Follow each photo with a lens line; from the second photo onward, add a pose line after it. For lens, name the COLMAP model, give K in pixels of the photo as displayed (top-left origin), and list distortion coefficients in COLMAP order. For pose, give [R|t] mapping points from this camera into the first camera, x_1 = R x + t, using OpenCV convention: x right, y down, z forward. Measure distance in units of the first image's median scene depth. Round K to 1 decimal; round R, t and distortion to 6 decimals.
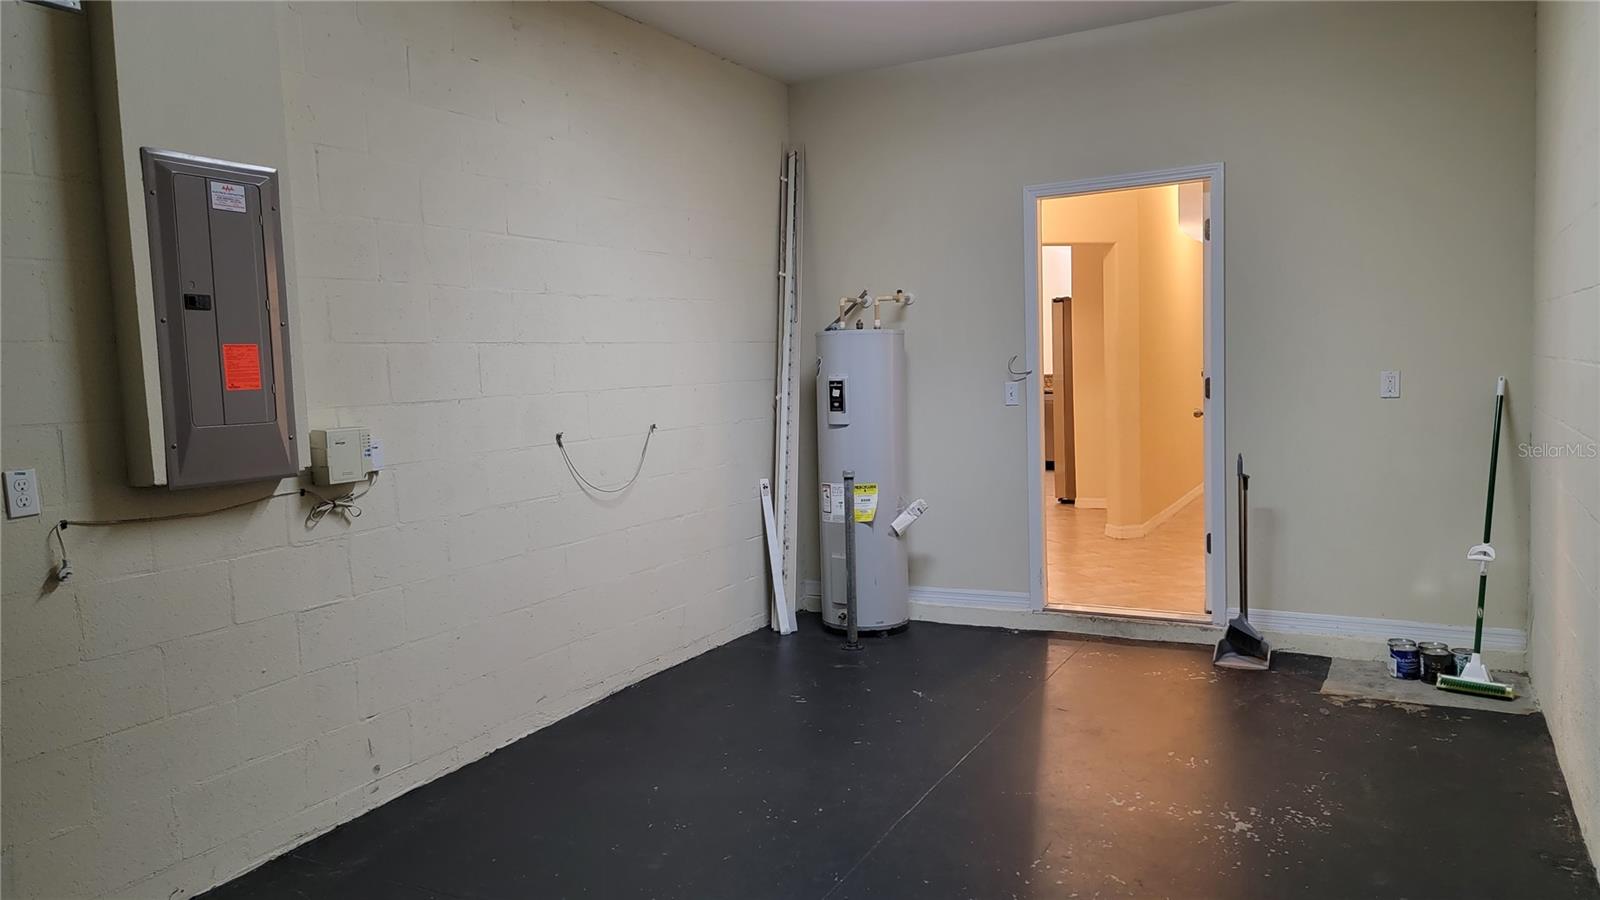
lens RADIAL K [[1103.5, 0, 809.7], [0, 1103.5, 443.3], [0, 0, 1]] dist [0.096292, -0.084795]
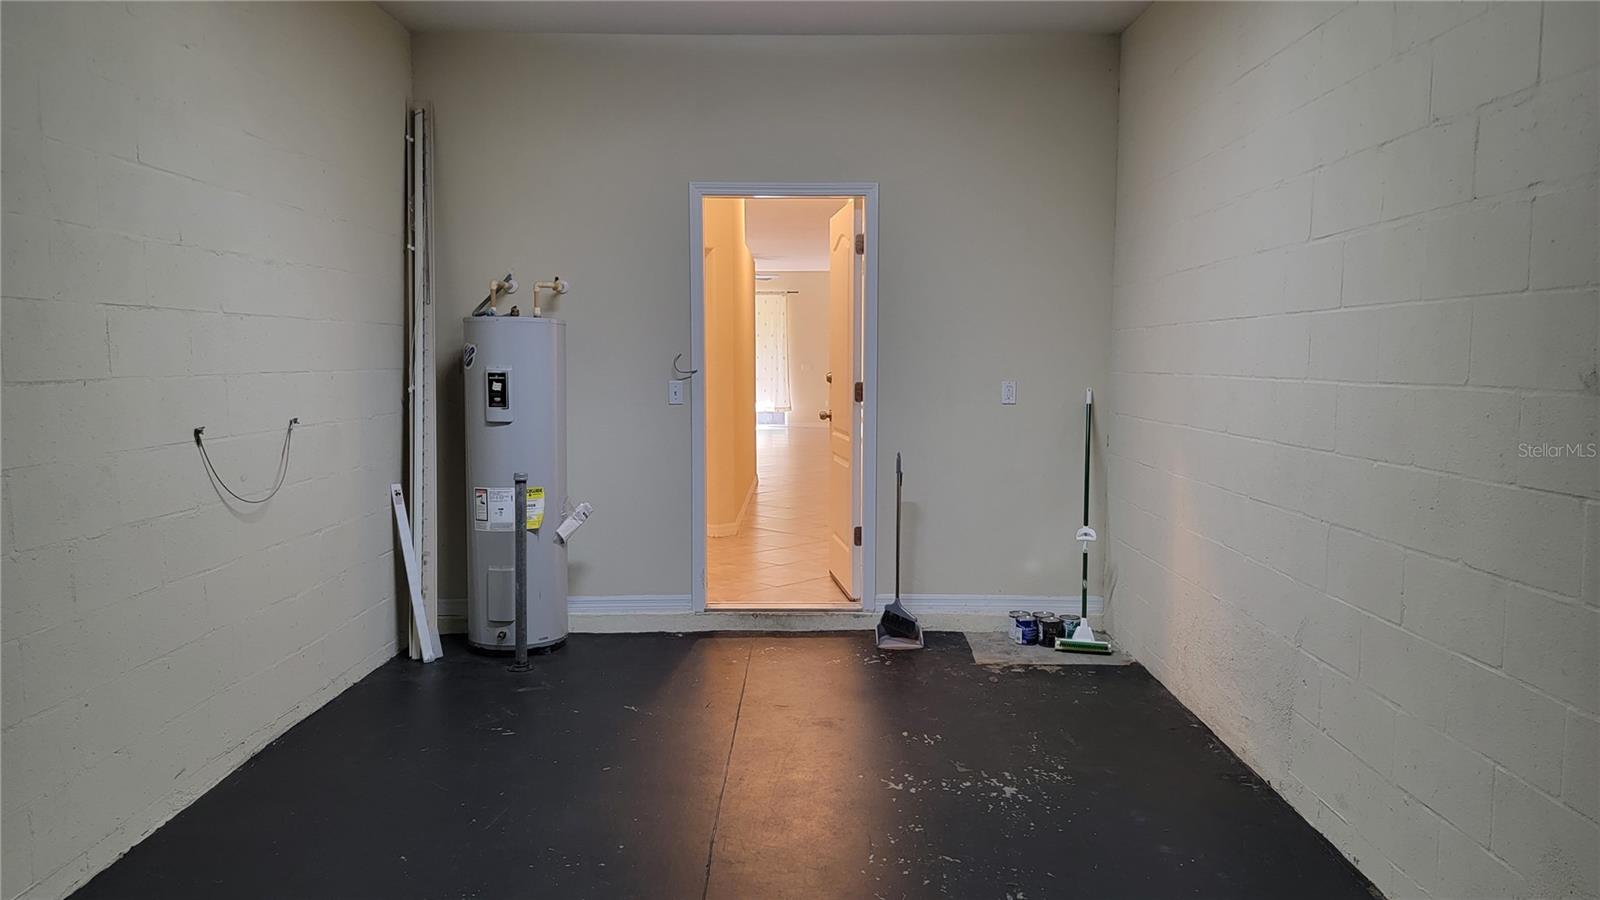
lens RADIAL K [[1103.5, 0, 808.7], [0, 1103.5, 451.4], [0, 0, 1]] dist [0.096292, -0.084795]
pose [[0.875922, -0.002109, 0.482449, -0.199348], [0.000183, 0.999992, 0.004040, 0.003588], [-0.482454, -0.003451, 0.875915, 0.092017]]
